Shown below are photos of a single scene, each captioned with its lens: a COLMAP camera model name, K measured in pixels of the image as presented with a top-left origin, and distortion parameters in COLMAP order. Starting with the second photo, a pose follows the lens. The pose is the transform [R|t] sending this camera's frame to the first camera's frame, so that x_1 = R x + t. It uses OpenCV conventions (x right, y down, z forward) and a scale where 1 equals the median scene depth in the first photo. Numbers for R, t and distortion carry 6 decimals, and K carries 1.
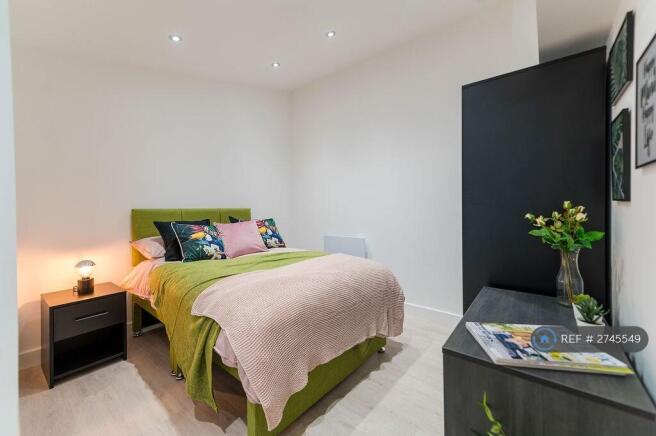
lens RADIAL K [[258.2, 0, 327.1], [0, 258.2, 214.2], [0, 0, 1]] dist [0.001243, 0.000245]
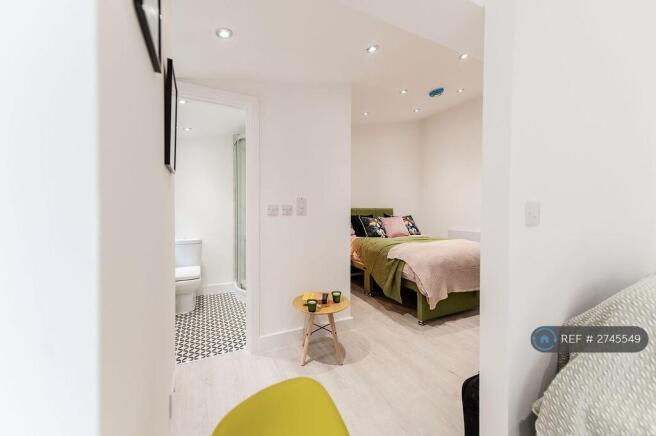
lens RADIAL K [[258.2, 0, 329.2], [0, 258.2, 214.6], [0, 0, 1]] dist [0.001243, 0.000245]
pose [[0.923118, 0.020890, -0.383949, -0.104053], [-0.021591, 0.999764, 0.002485, 0.024877], [0.383910, 0.005996, 0.923351, -0.736384]]
